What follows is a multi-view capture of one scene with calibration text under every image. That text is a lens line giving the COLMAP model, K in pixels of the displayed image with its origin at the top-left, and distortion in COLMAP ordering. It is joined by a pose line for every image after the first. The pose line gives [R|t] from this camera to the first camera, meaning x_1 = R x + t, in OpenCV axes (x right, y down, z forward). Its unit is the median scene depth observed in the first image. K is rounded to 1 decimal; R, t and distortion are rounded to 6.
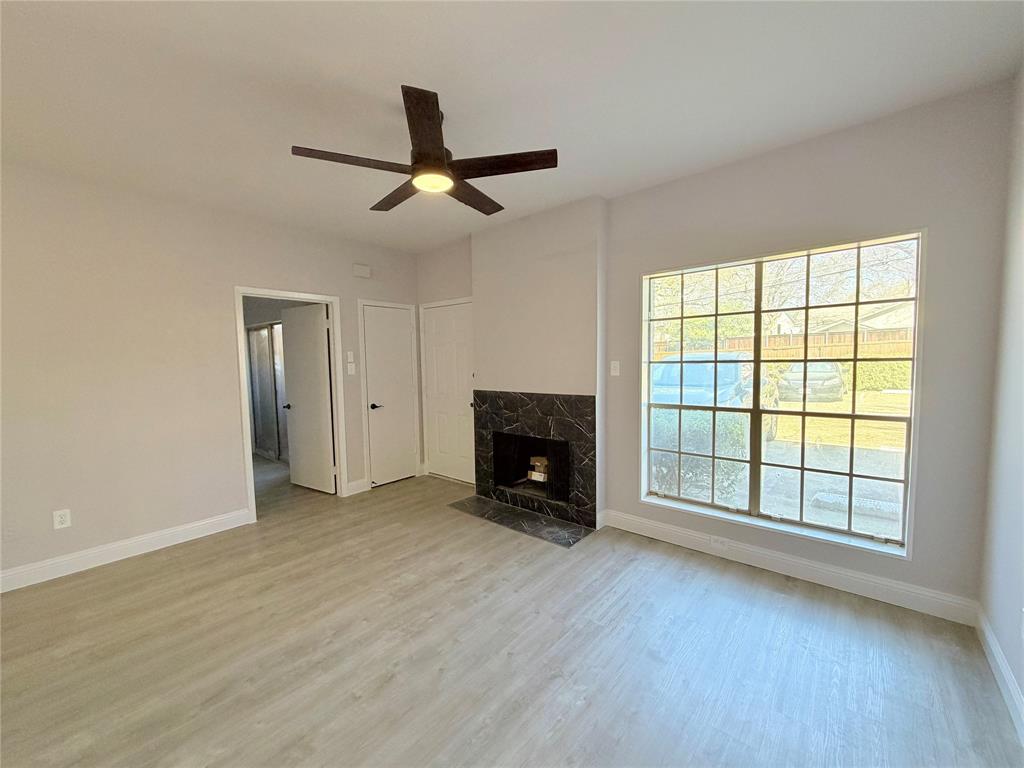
lens RADIAL K [[406.7, 0, 509.9], [0, 406.7, 385.8], [0, 0, 1]] dist [0.002185, 0.000152]
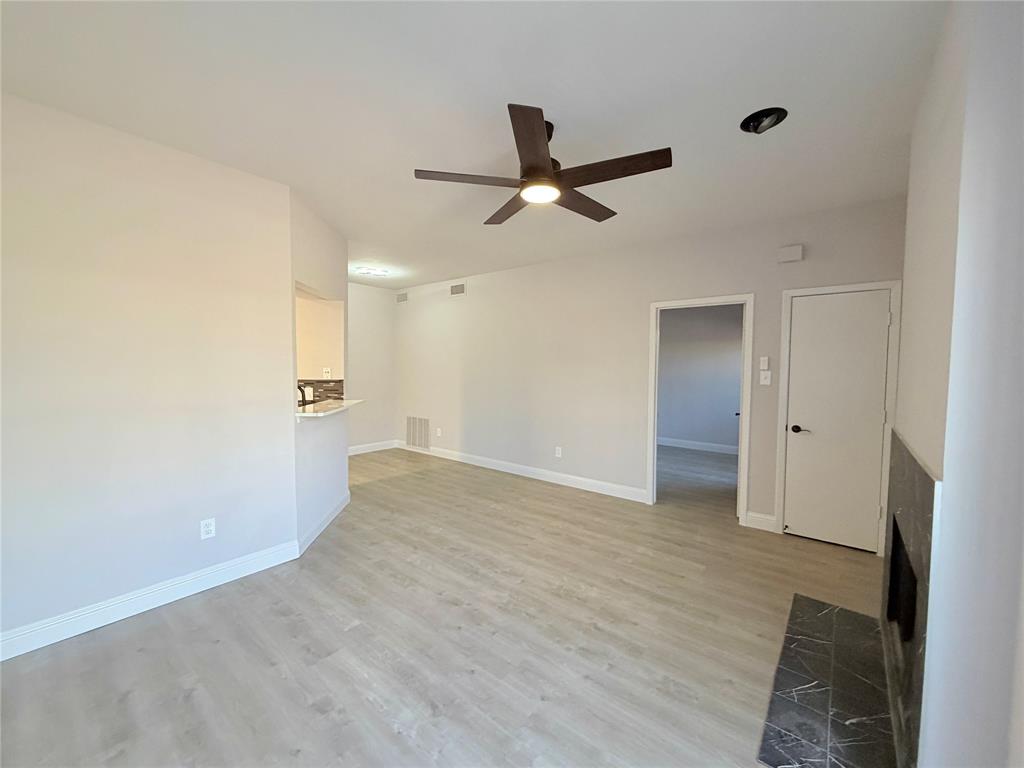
lens RADIAL K [[406.7, 0, 509.9], [0, 406.7, 385.8], [0, 0, 1]] dist [0.002185, 0.000152]
pose [[0.023751, 0.069574, -0.997294, 0.665367], [-0.074234, 0.994944, 0.067642, -0.067803], [0.996958, 0.072426, 0.028795, 0.726757]]
